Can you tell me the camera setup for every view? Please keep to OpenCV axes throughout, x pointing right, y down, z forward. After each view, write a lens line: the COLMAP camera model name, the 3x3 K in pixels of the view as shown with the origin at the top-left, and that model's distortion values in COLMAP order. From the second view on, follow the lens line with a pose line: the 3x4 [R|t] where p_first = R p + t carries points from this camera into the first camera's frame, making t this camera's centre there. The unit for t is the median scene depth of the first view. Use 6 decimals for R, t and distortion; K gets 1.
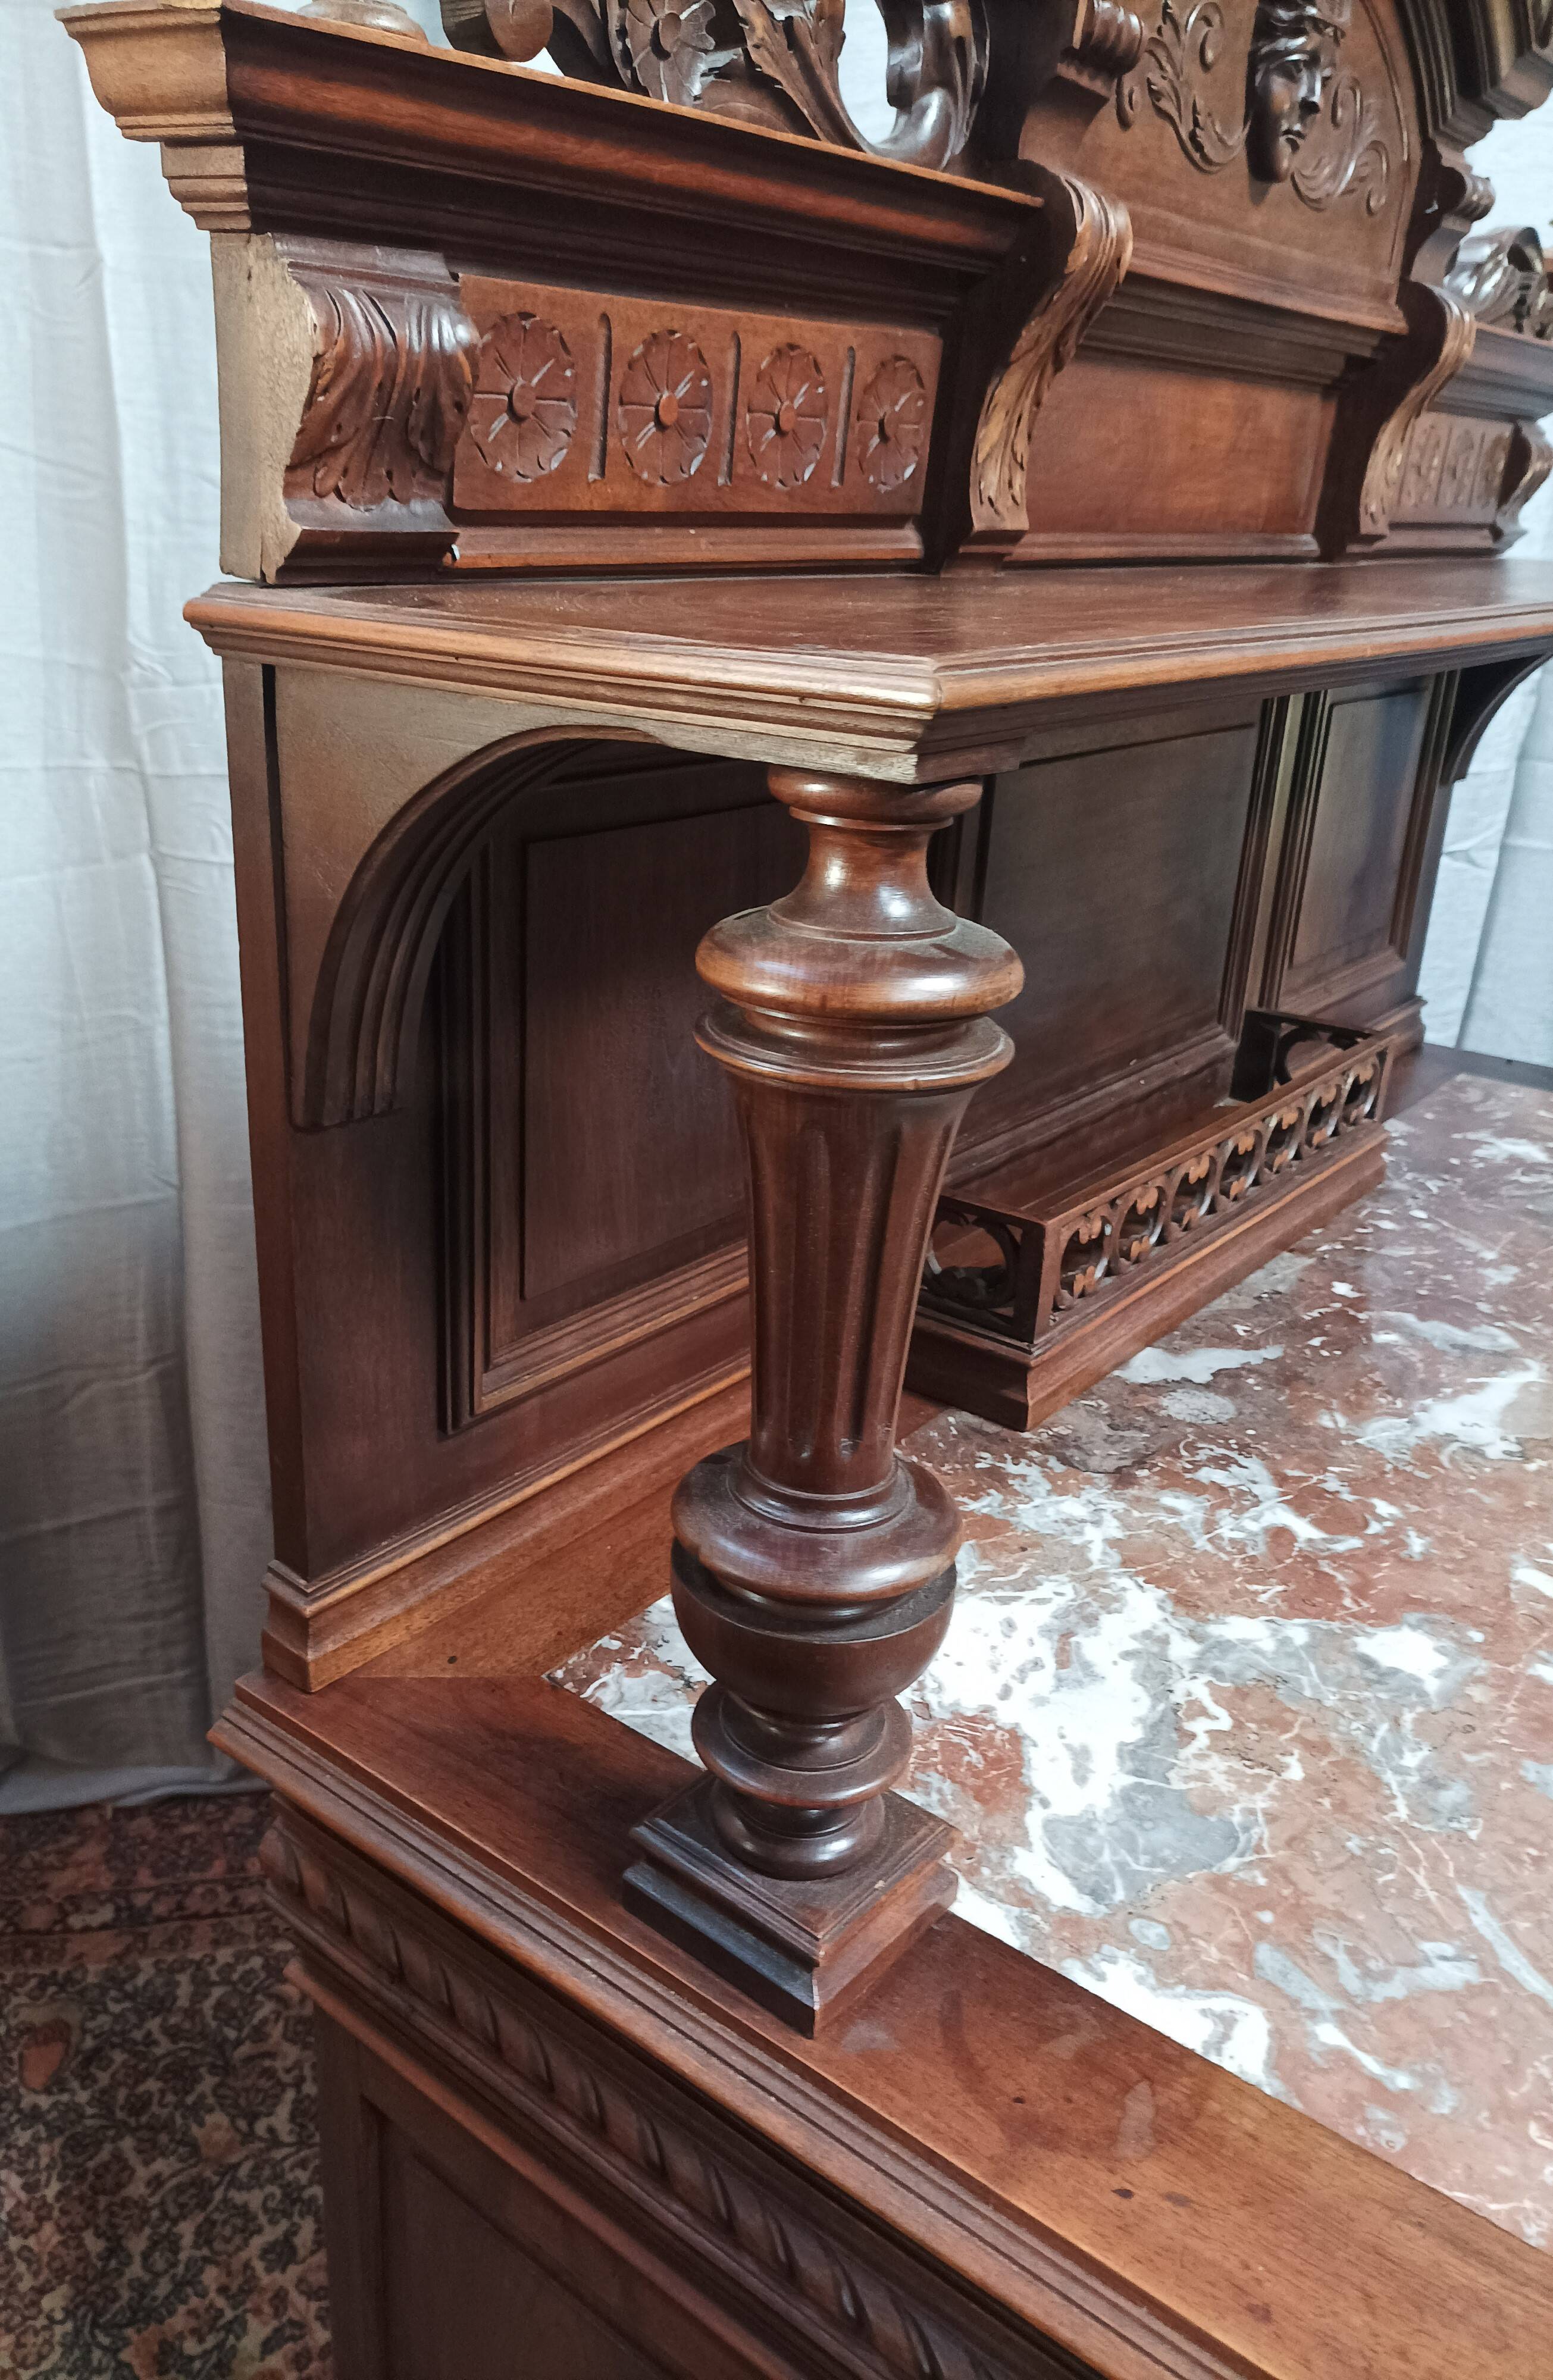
lens RADIAL K [[1772.2, 0, 652.5], [0, 1772.2, 1198.9], [0, 0, 1]] dist [0.012041, -0.002917]
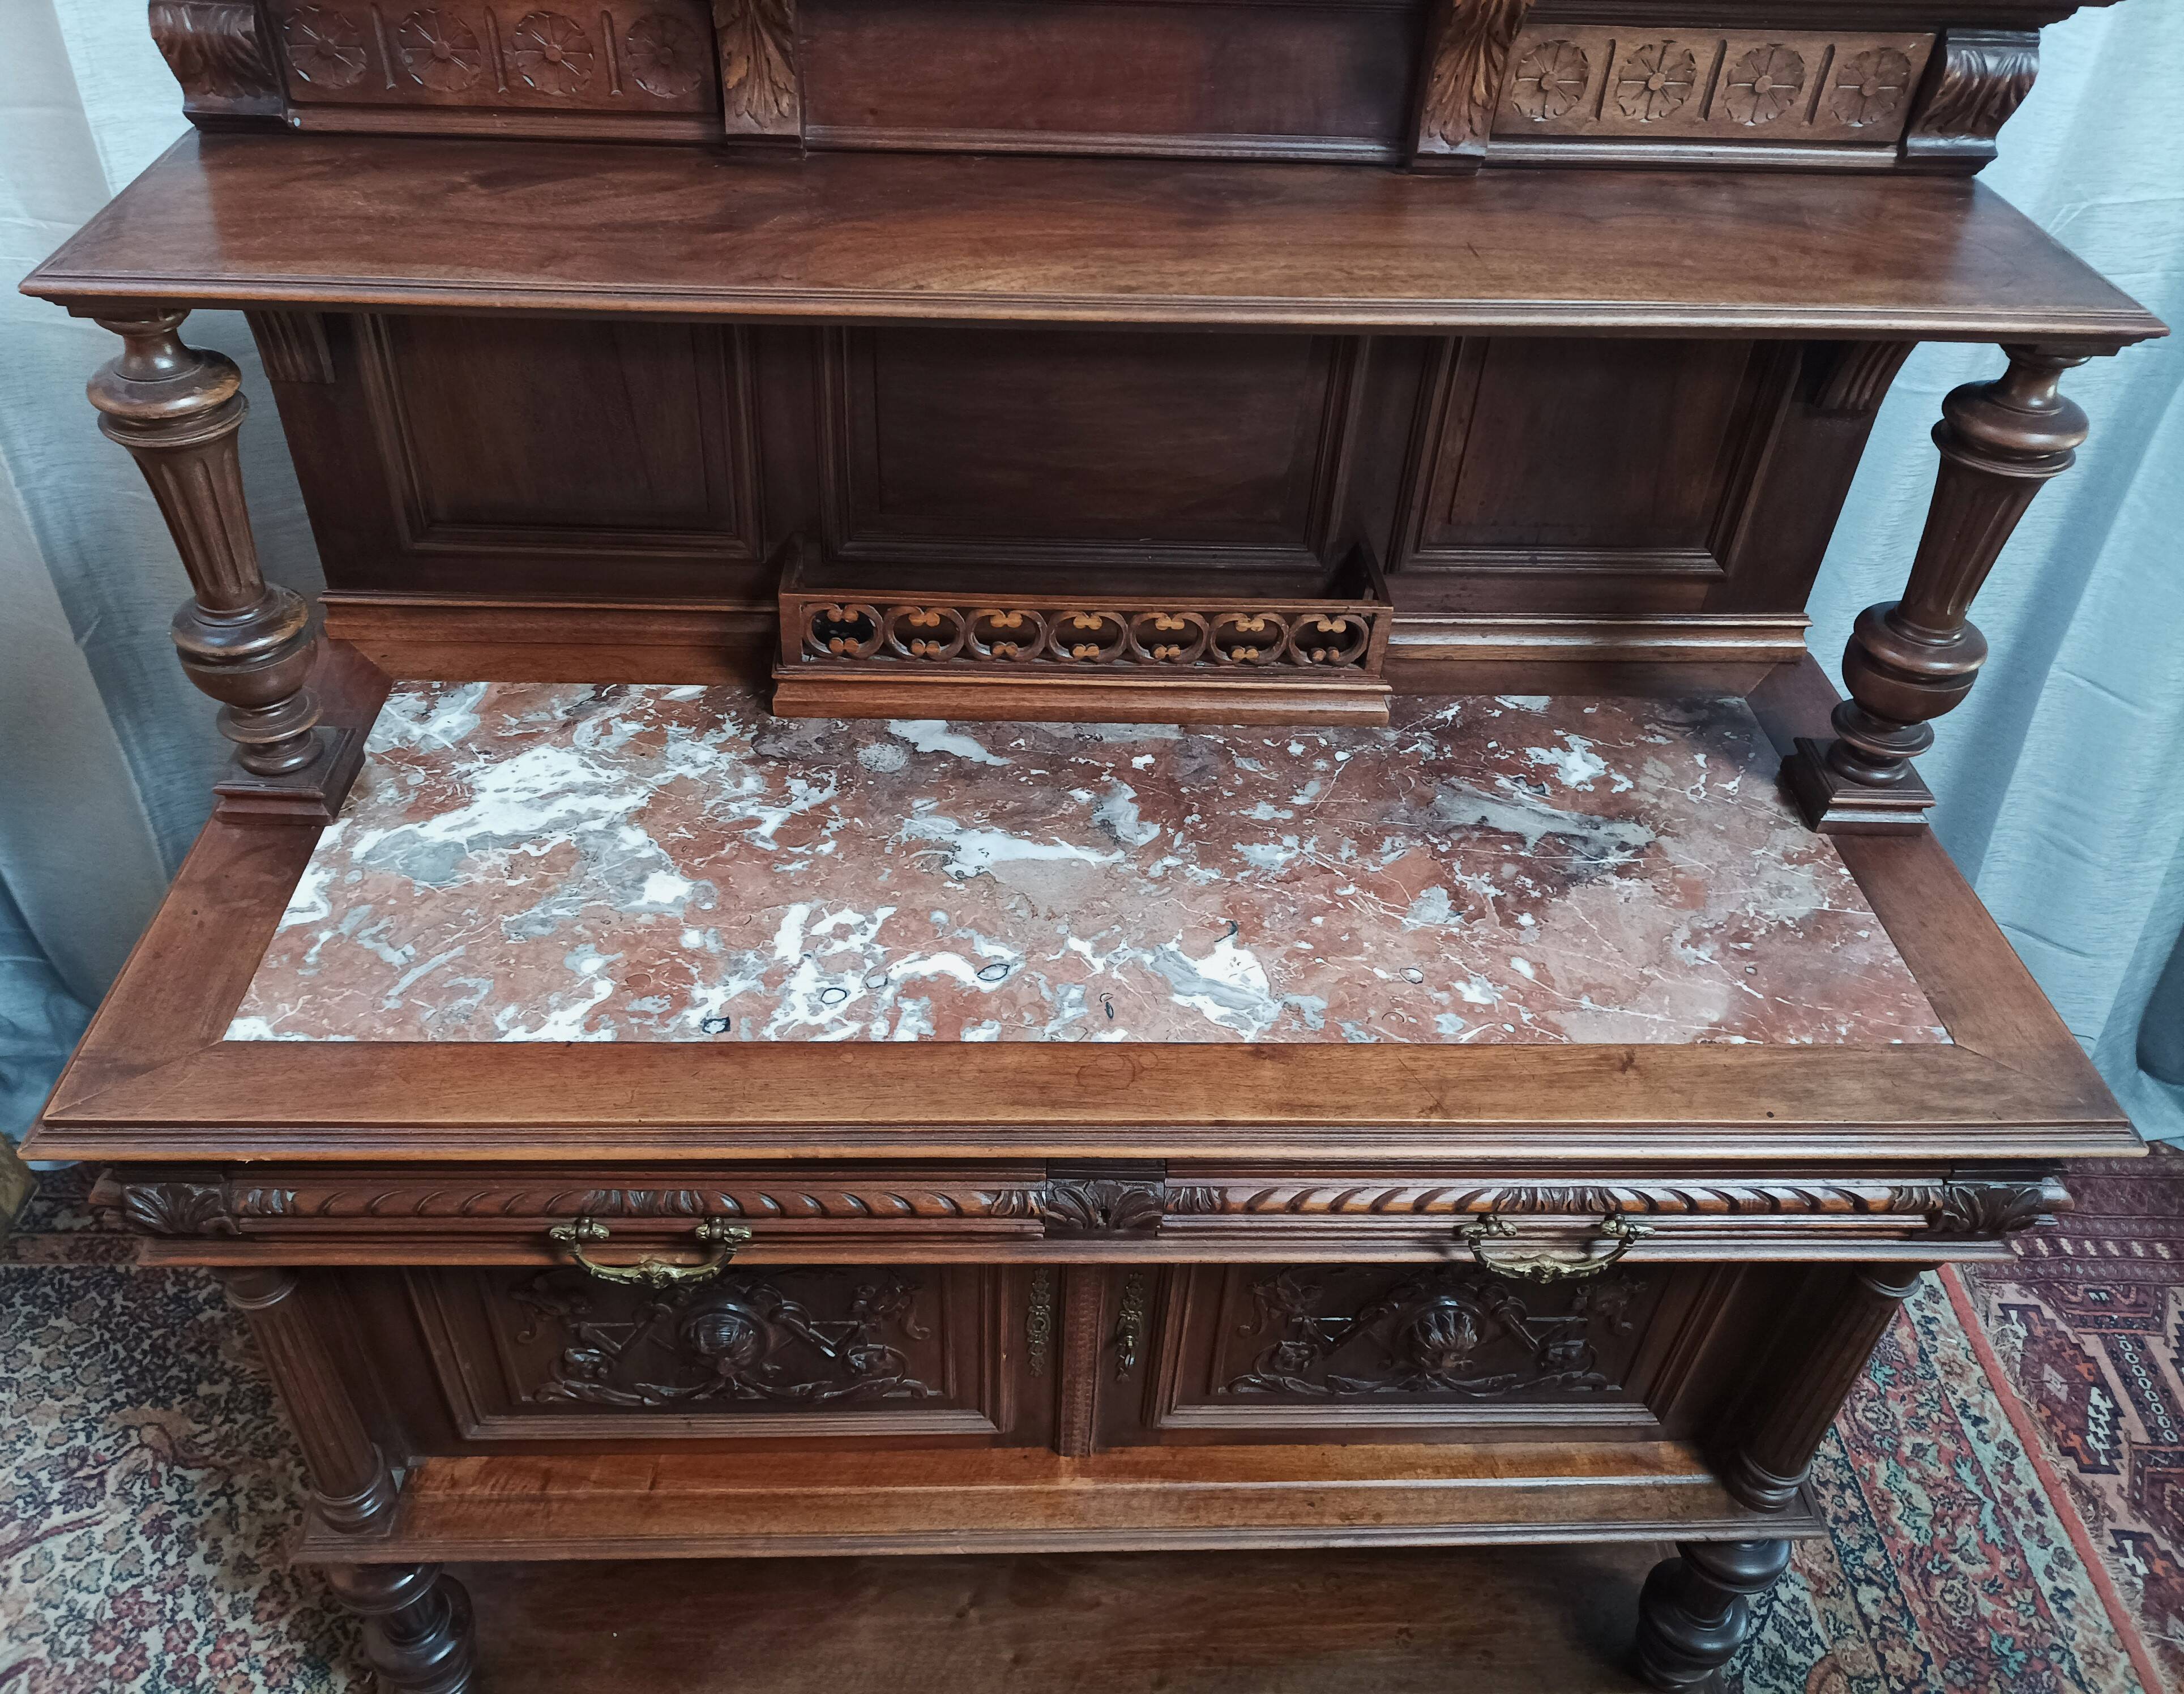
lens RADIAL K [[1666.3, 0, 1050.0], [0, 1666.3, 844.3], [0, 0, 1]] dist [0.048906, -0.052410]
pose [[0.669546, 0.474732, -0.571261, 1.355619], [-0.289836, 0.875107, 0.387534, -0.441382], [0.683889, -0.093900, 0.723519, 0.084368]]
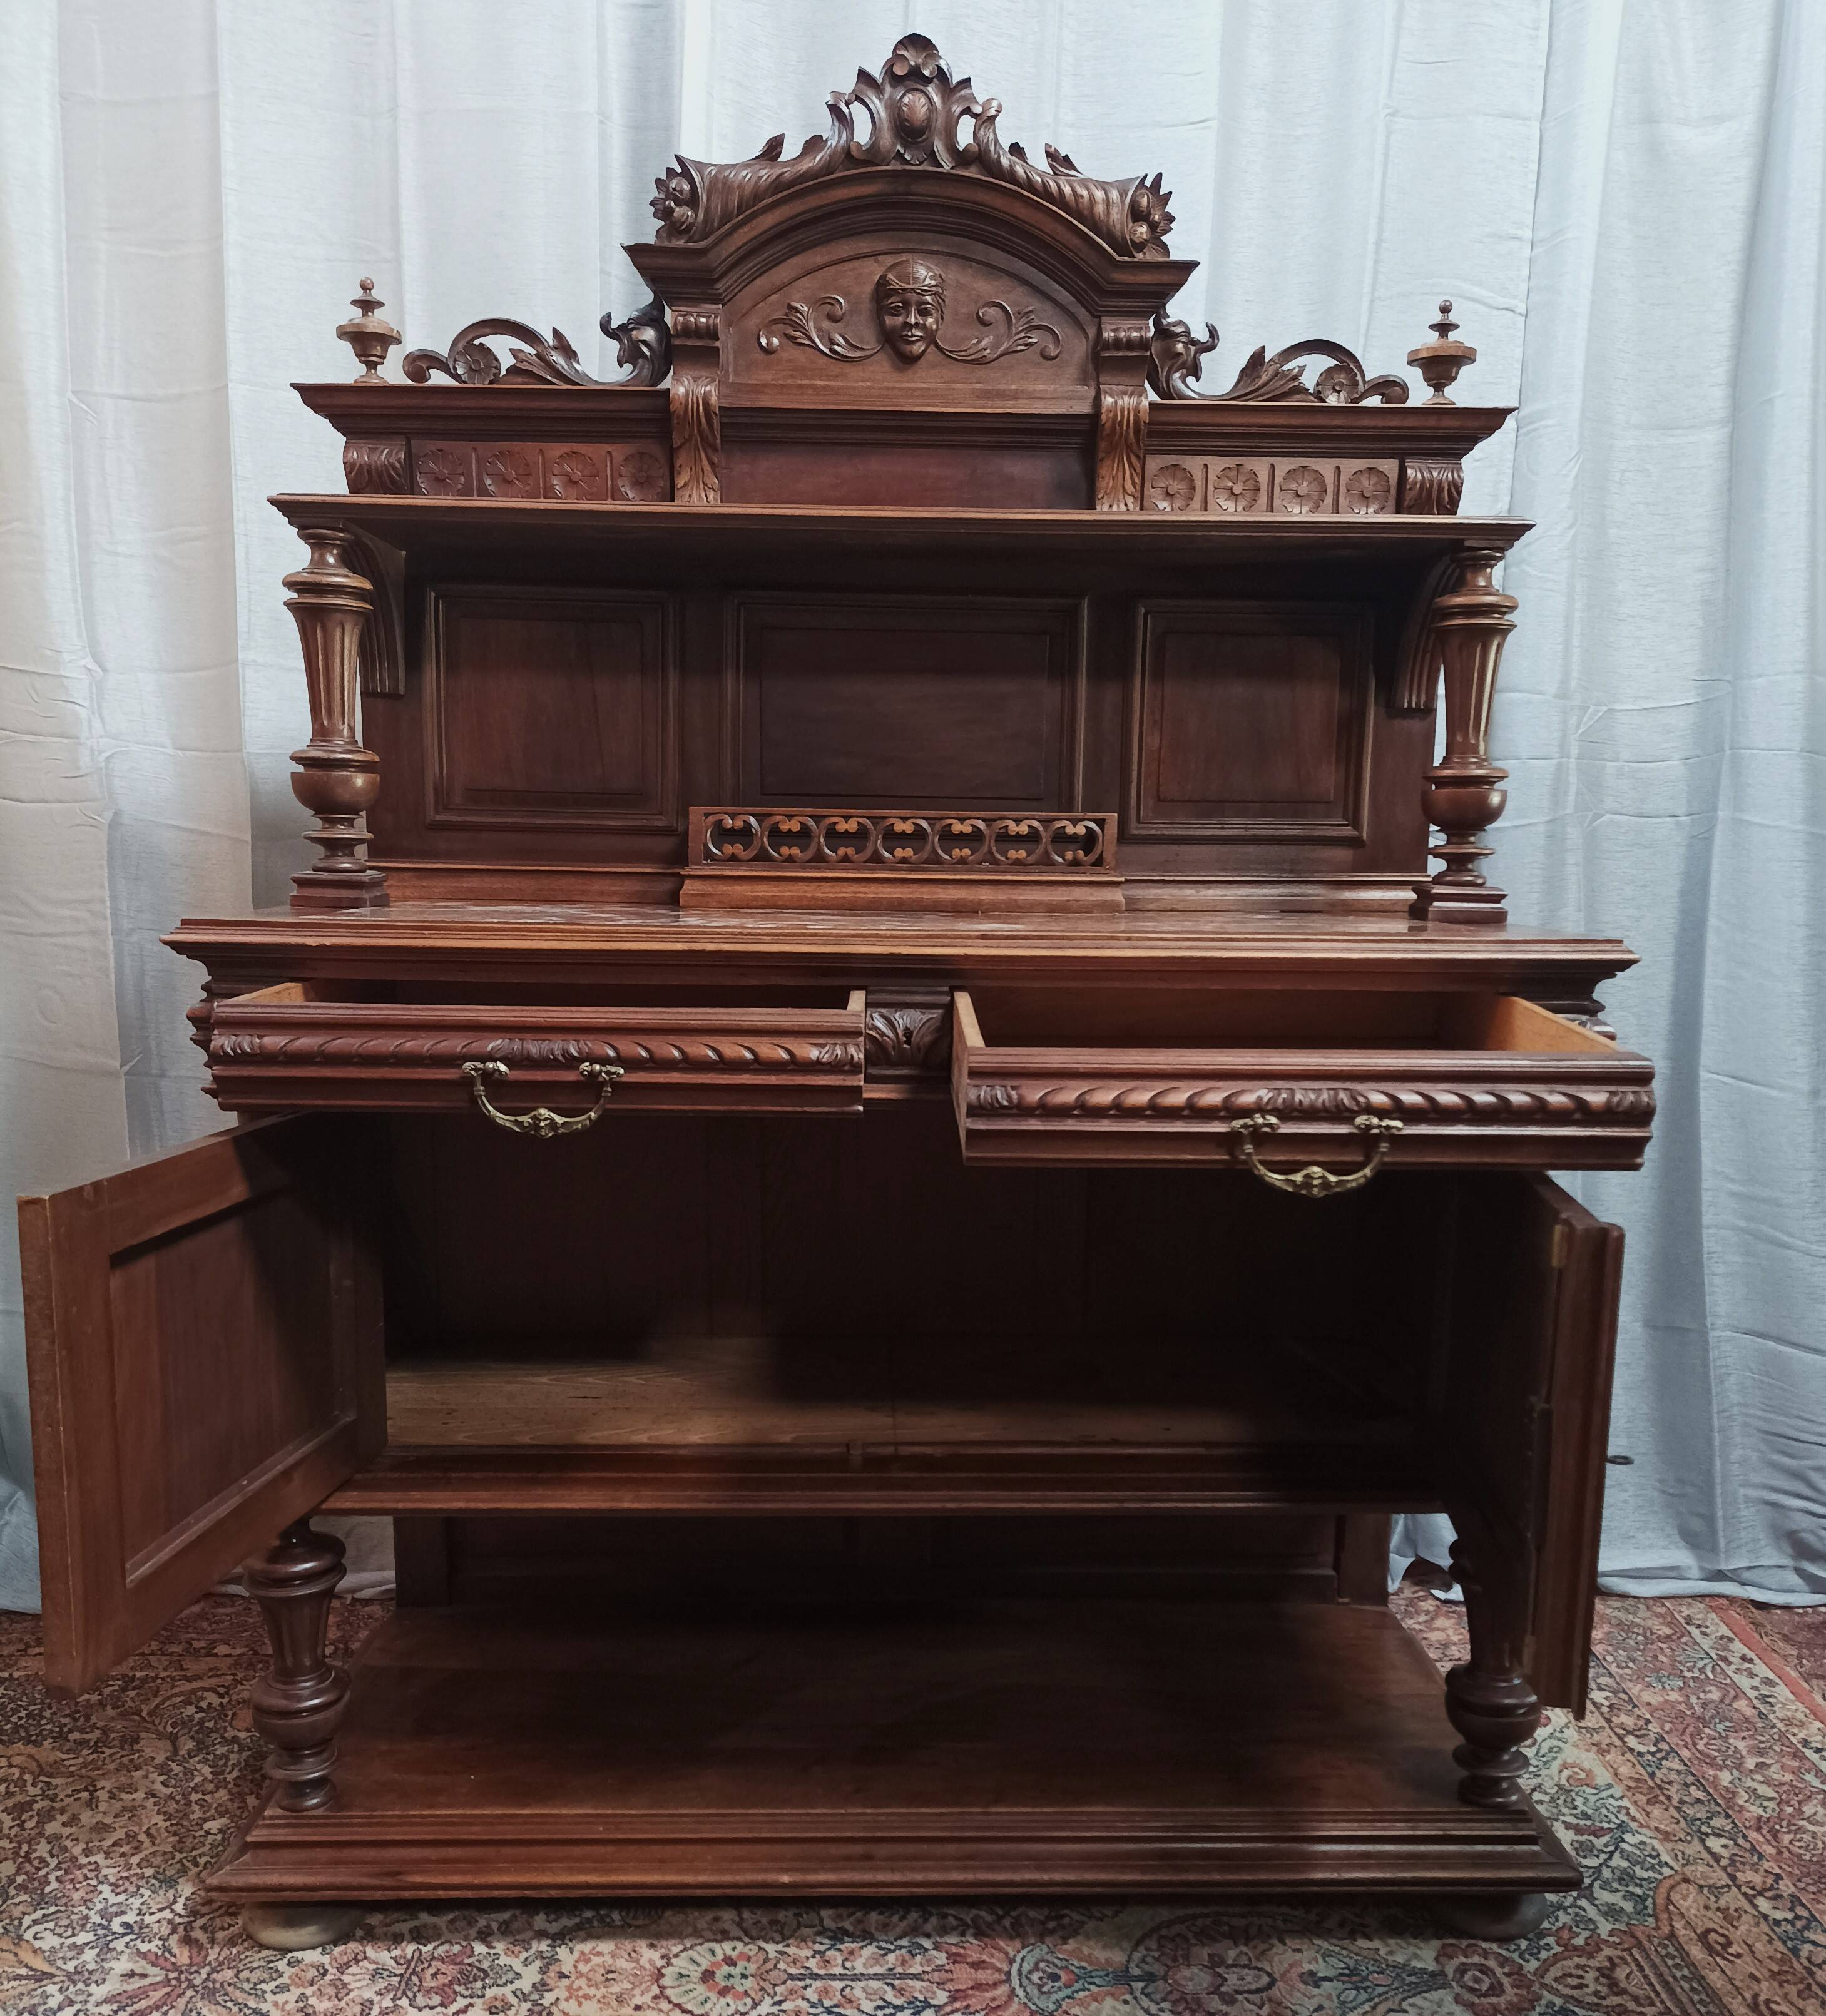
lens RADIAL K [[1840.2, 0, 932.8], [0, 1840.2, 1170.6], [0, 0, 1]] dist [0.037572, -0.024157]
pose [[0.668910, 0.116087, -0.734223, 2.254014], [-0.271582, 0.957614, -0.096017, 0.611821], [0.691955, 0.263629, 0.672085, -0.241451]]
